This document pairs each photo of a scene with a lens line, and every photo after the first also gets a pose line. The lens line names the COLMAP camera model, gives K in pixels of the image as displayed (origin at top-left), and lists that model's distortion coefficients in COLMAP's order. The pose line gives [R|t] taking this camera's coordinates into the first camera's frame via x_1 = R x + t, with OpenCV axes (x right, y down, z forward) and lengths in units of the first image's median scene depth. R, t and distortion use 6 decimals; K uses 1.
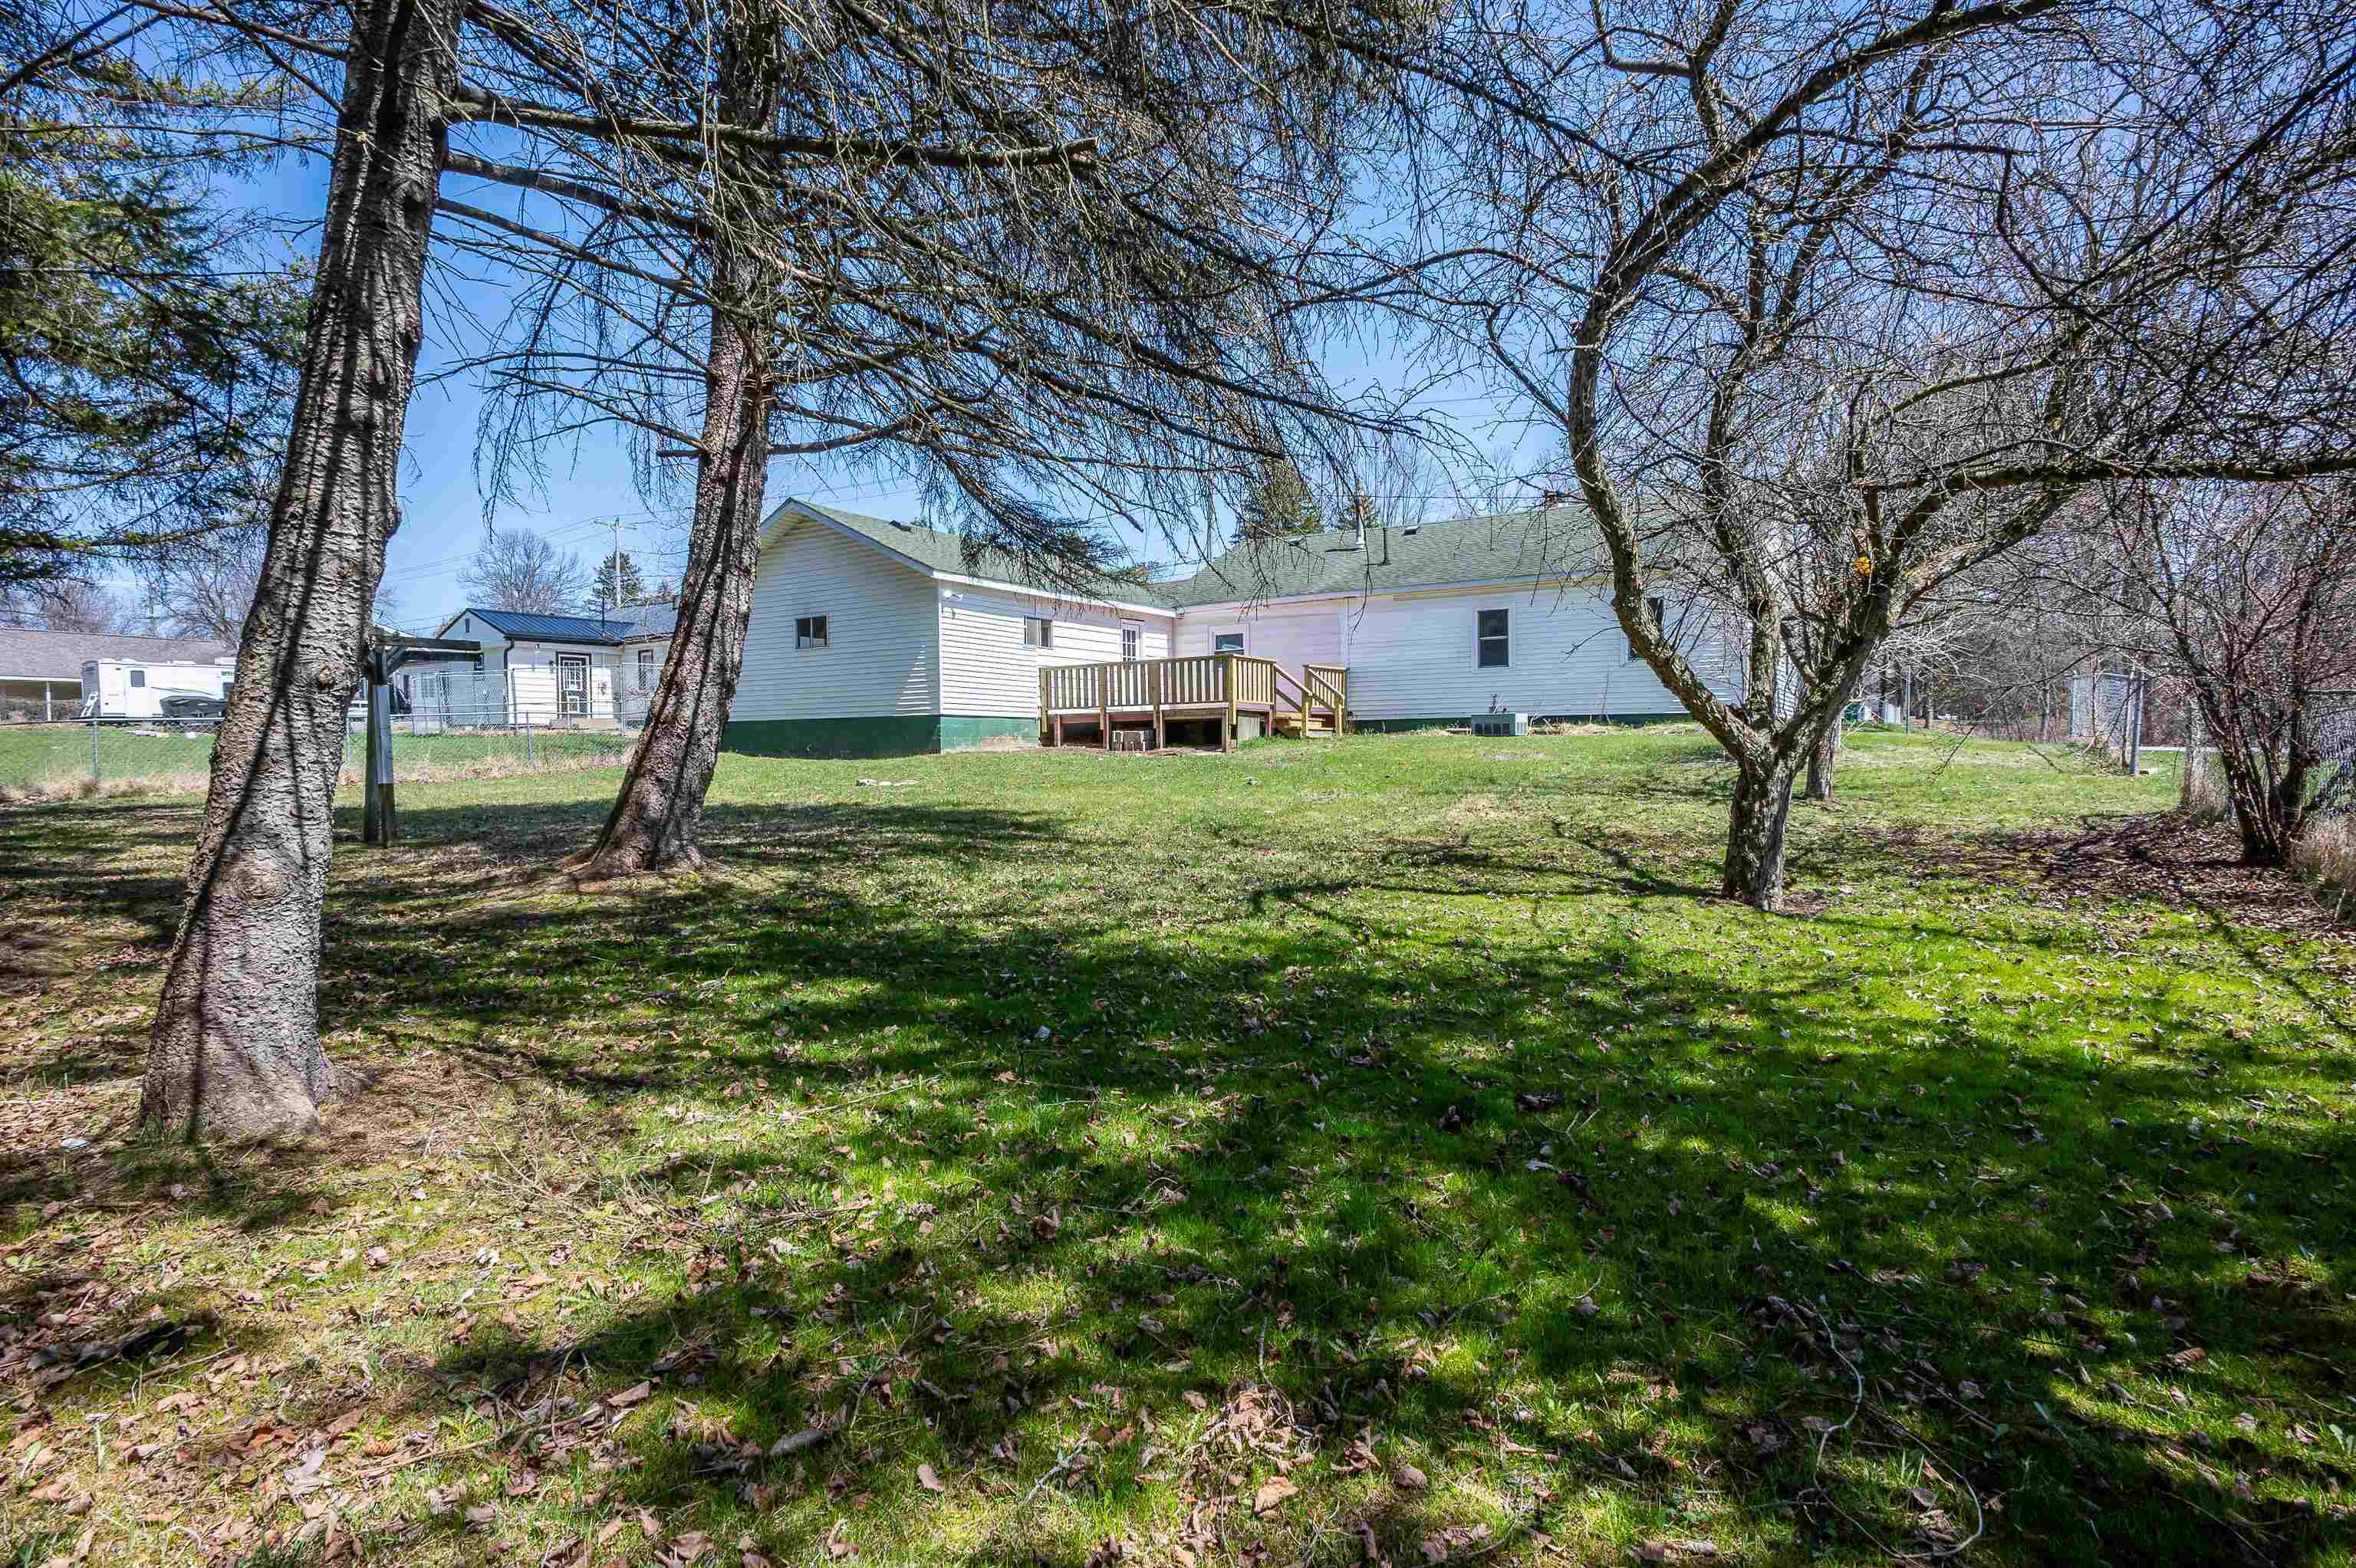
lens RADIAL K [[1266.2, 0, 1178.0], [0, 1266.2, 784.0], [0, 0, 1]] dist [0.000392, -0.000011]
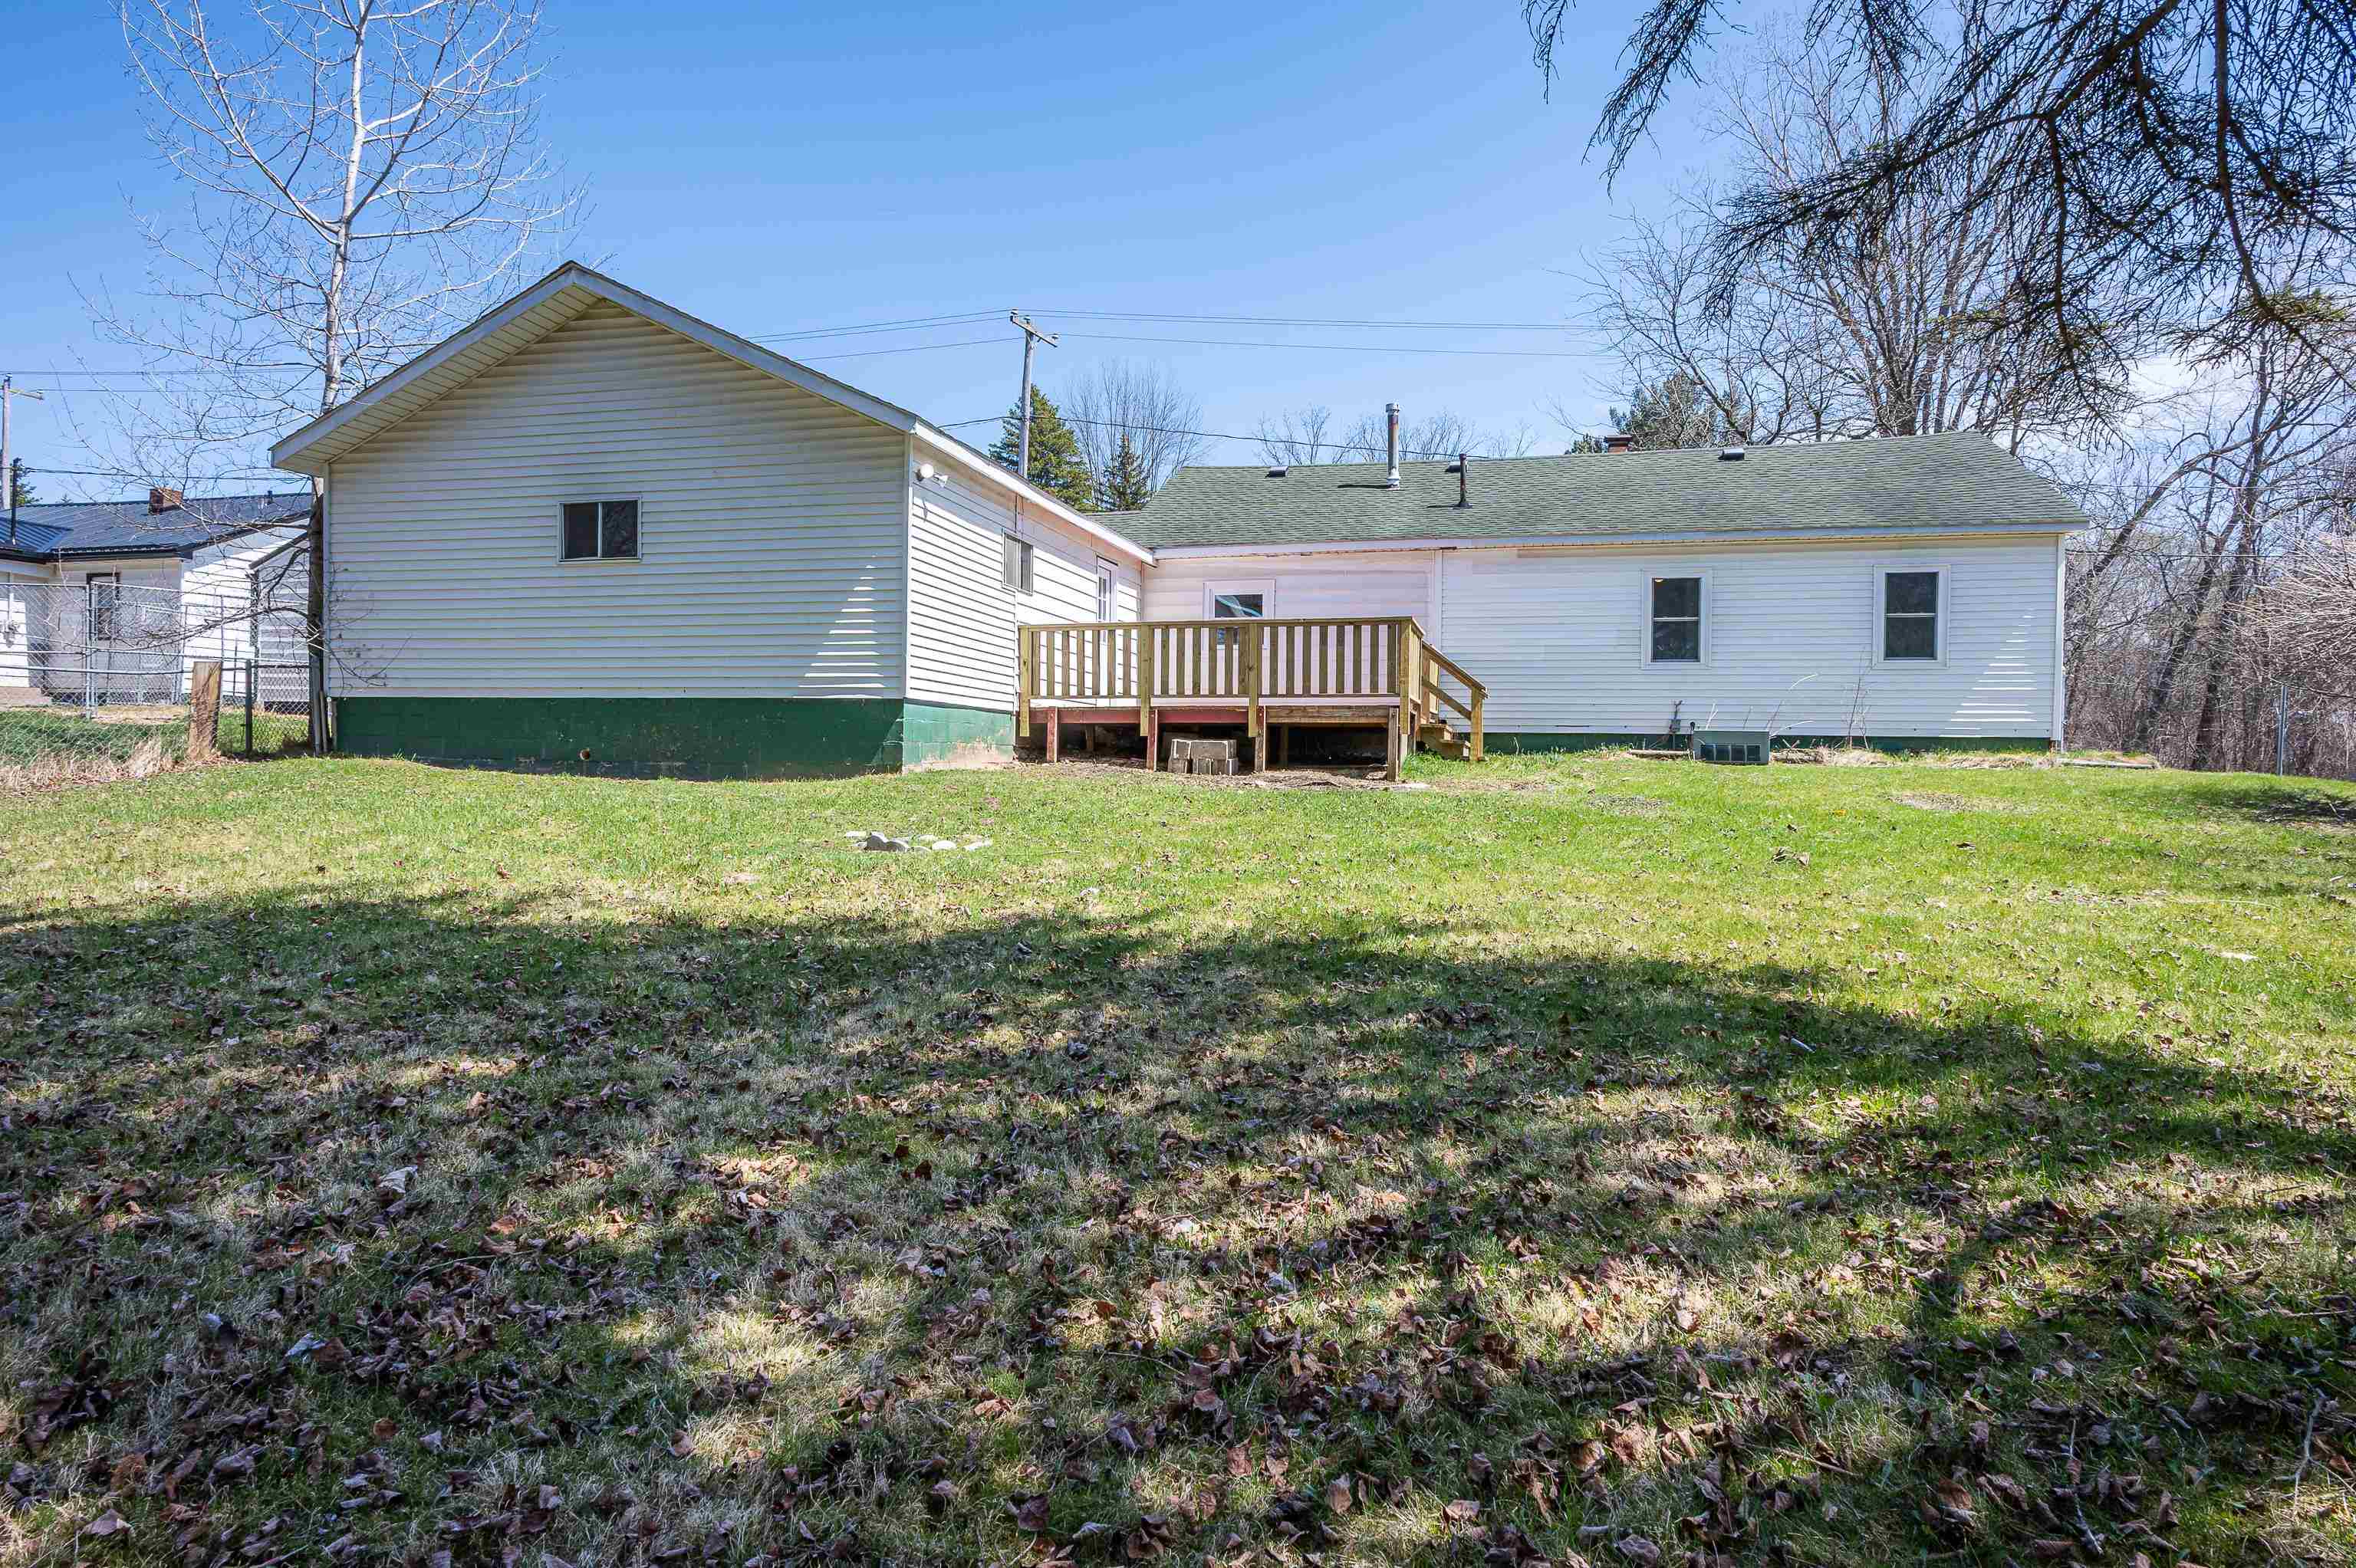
lens RADIAL K [[1347.5, 0, 1178.0], [0, 1347.5, 784.0], [0, 0, 1]] dist [-0.000800, 0.000085]
pose [[0.945586, 0.018392, 0.324851, -0.245007], [-0.015682, 0.999817, -0.010960, -0.014120], [-0.324993, 0.005269, 0.945702, 0.403743]]
